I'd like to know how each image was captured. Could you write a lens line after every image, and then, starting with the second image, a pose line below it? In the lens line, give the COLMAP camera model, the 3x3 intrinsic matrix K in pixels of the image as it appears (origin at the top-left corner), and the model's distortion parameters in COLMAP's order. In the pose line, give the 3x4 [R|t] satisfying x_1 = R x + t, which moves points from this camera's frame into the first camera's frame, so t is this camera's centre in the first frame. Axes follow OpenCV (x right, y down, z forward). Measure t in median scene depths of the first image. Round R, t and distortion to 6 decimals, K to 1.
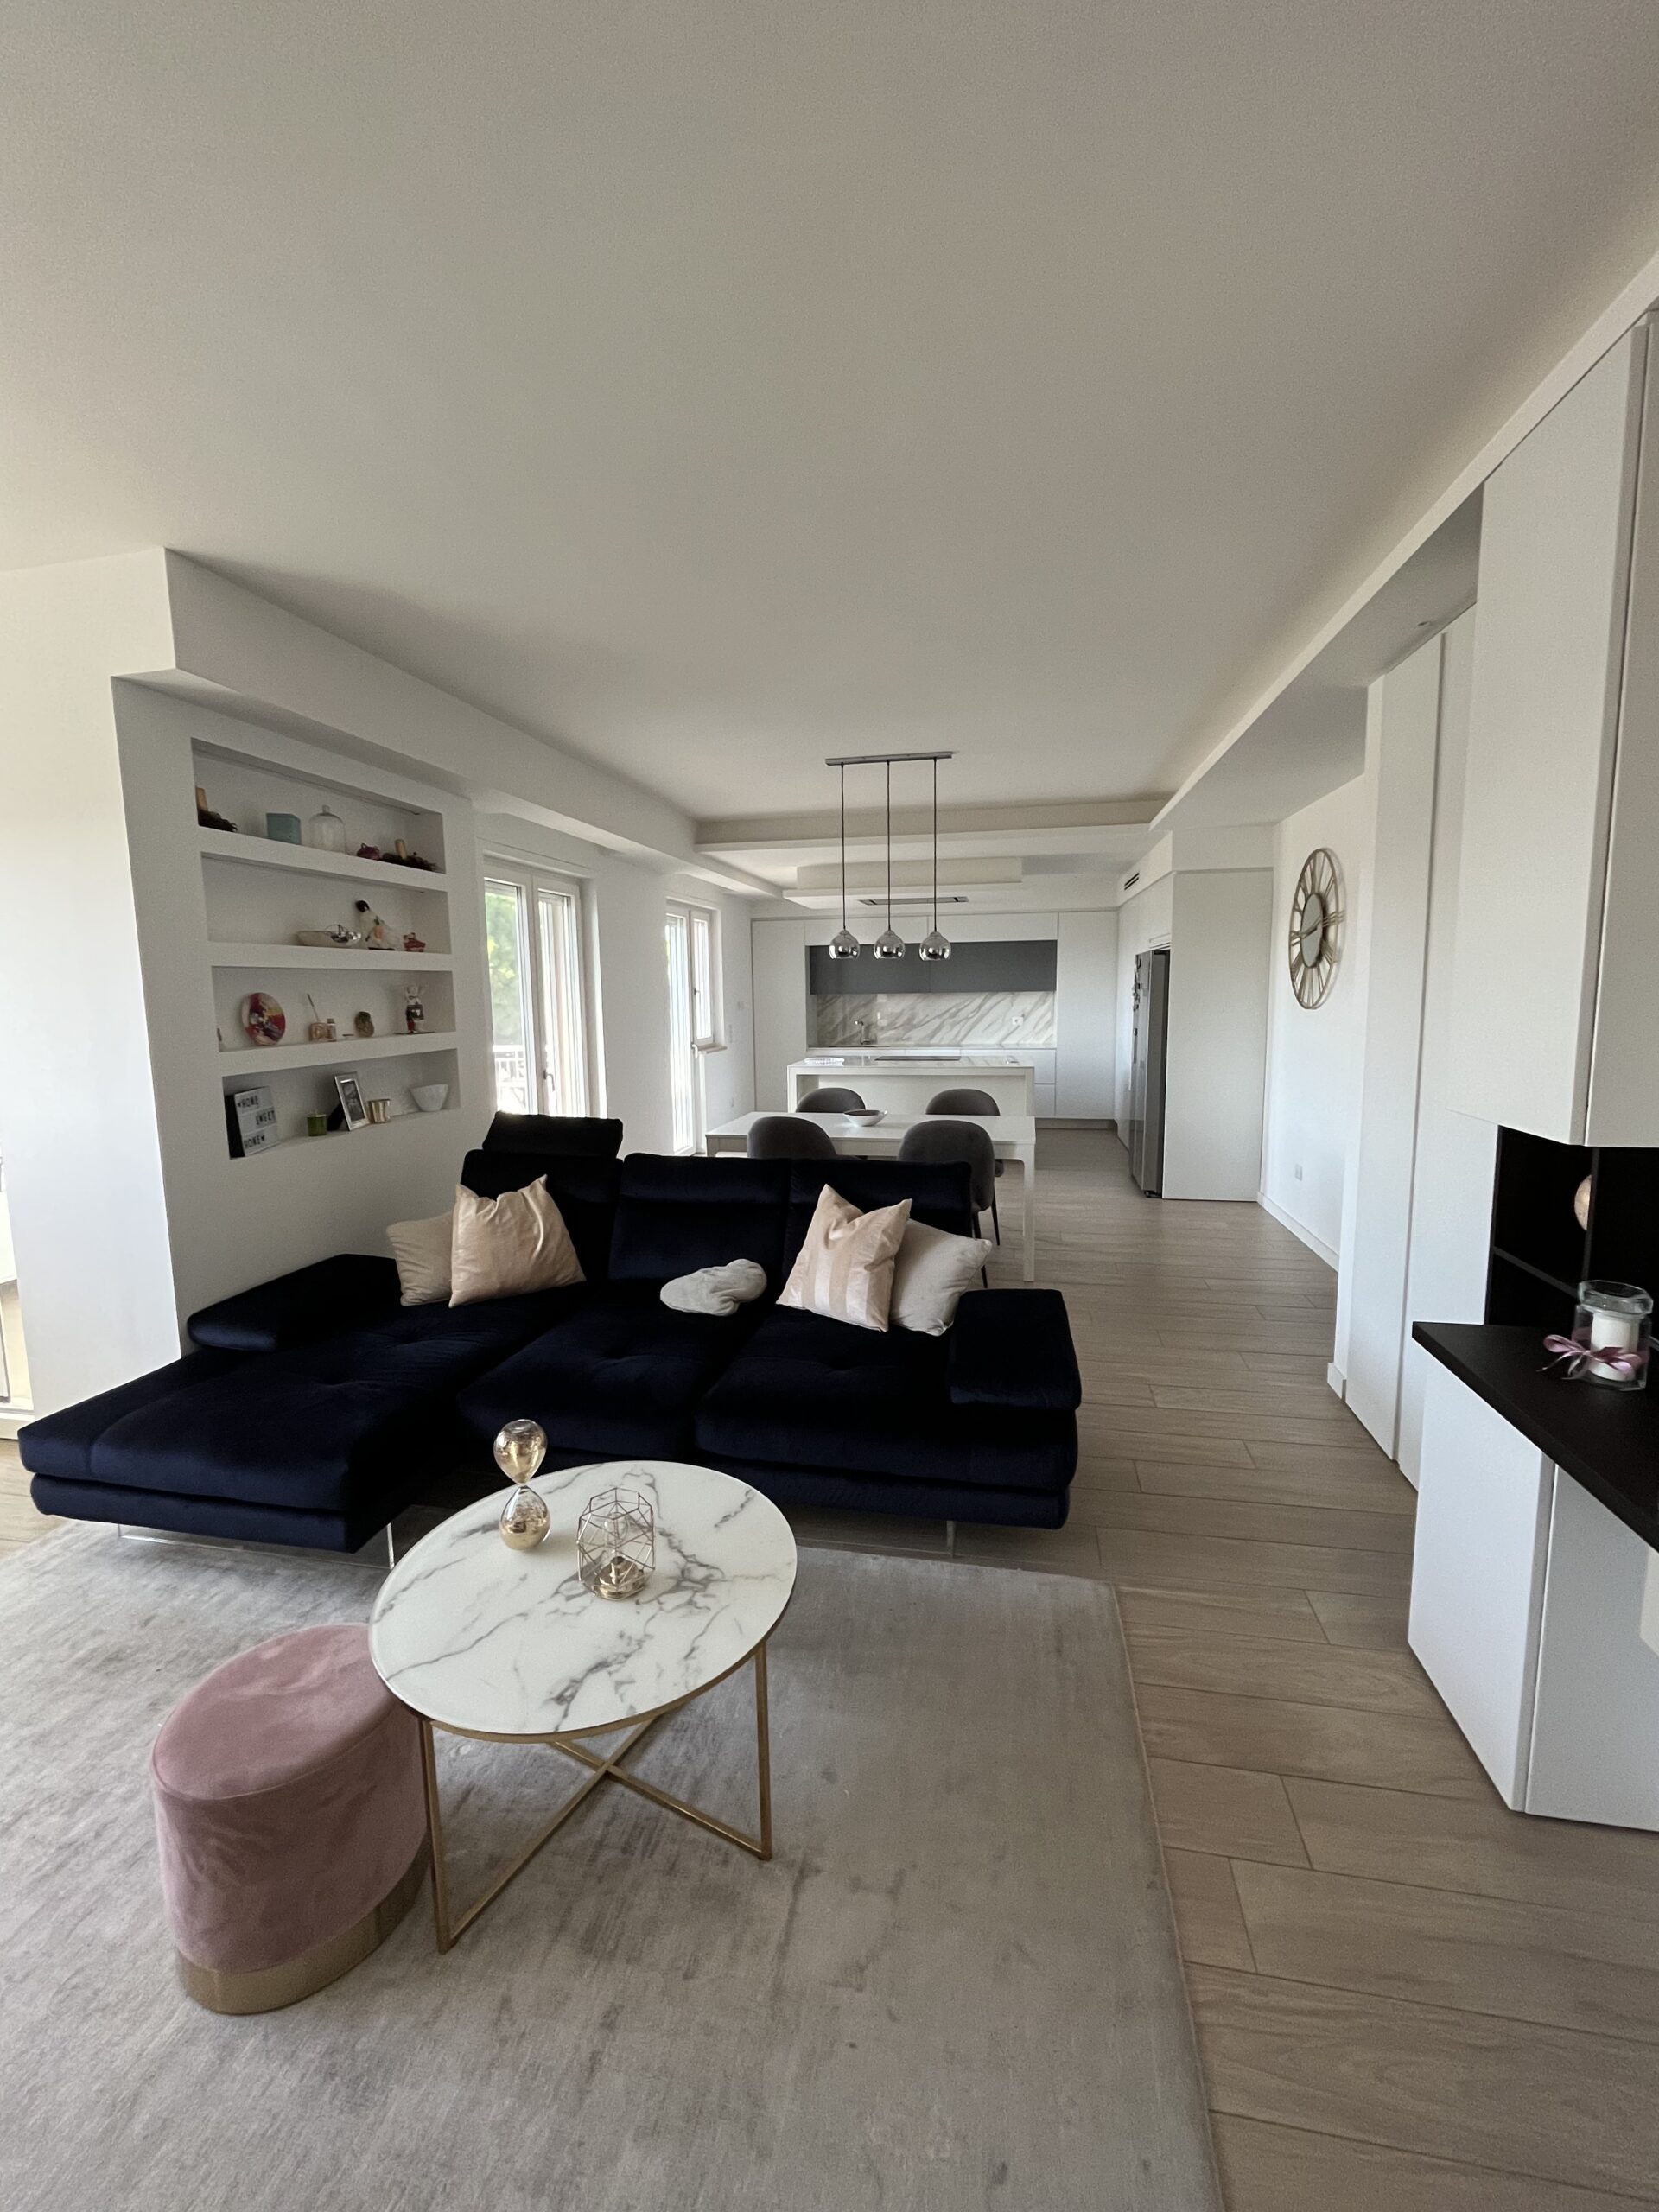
lens RADIAL K [[903.3, 0, 818.6], [0, 903.3, 1100.9], [0, 0, 1]] dist [-0.003850, -0.000233]
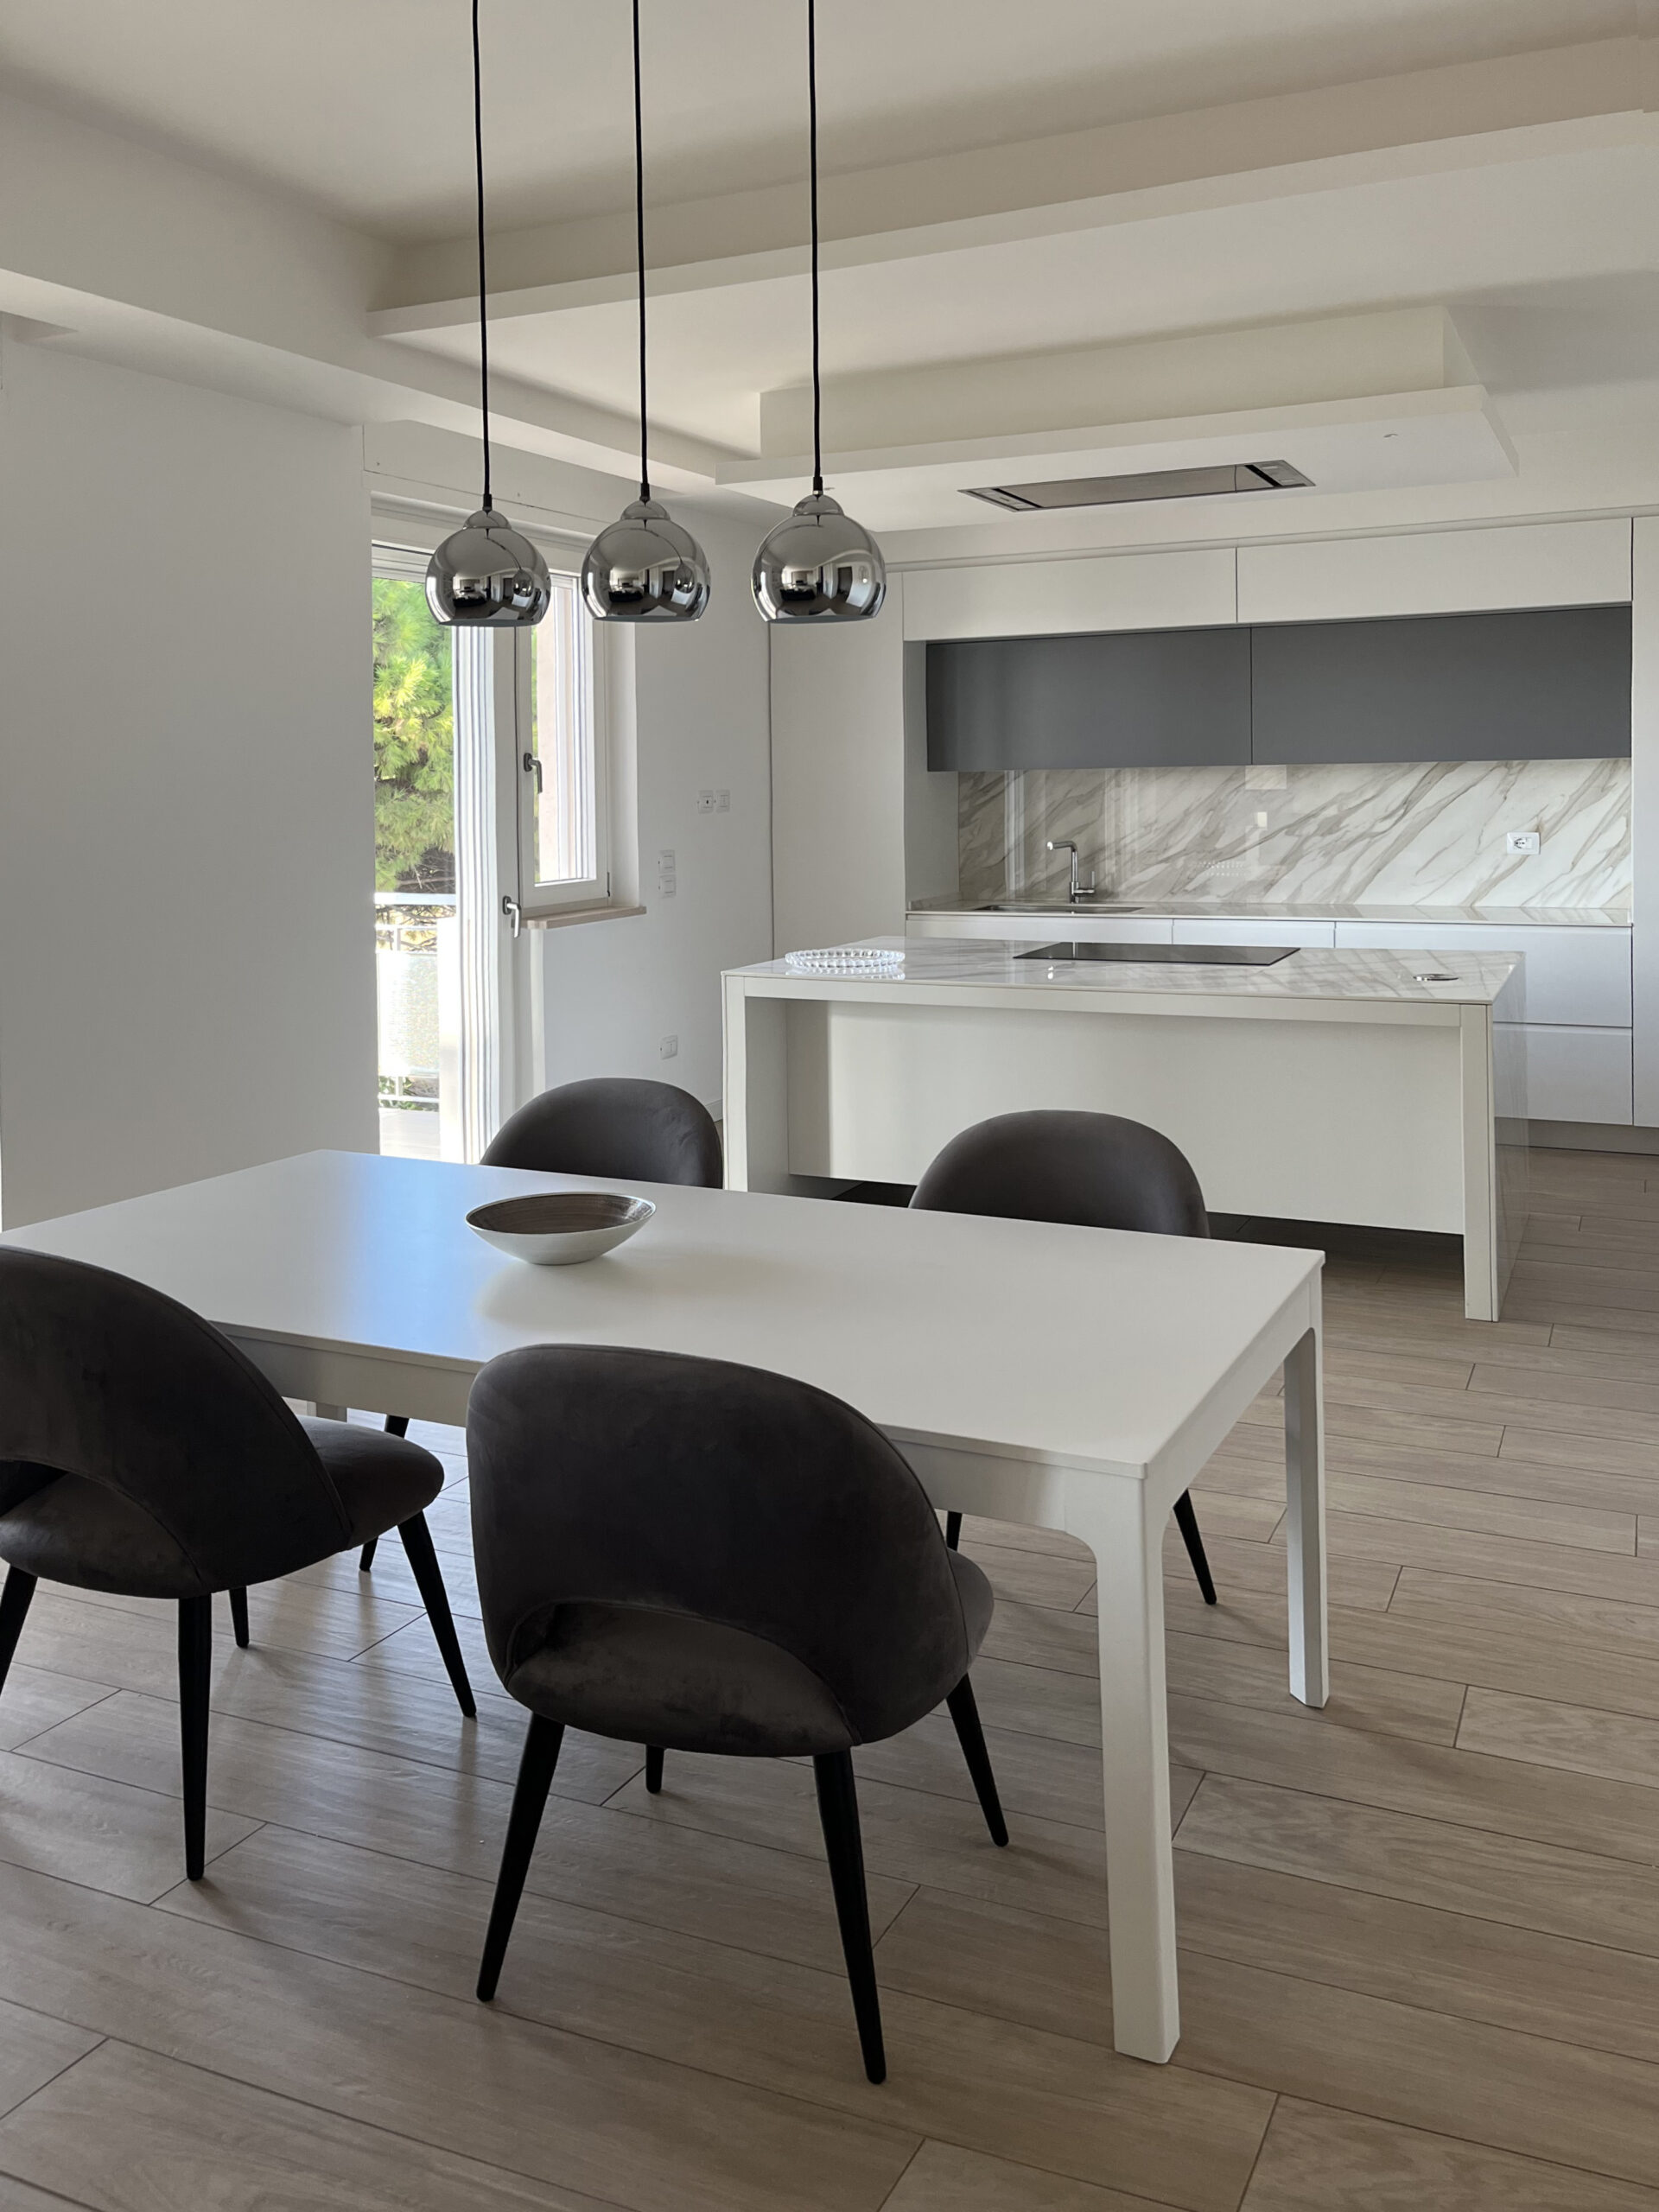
lens RADIAL K [[1648.8, 0, 831.6], [0, 1648.8, 1081.7], [0, 0, 1]] dist [0.057665, -0.002563]
pose [[0.968929, 0.049253, -0.242386, 0.250759], [-0.032436, 0.996812, 0.072891, -0.068548], [0.245204, -0.062764, 0.967438, 0.582649]]
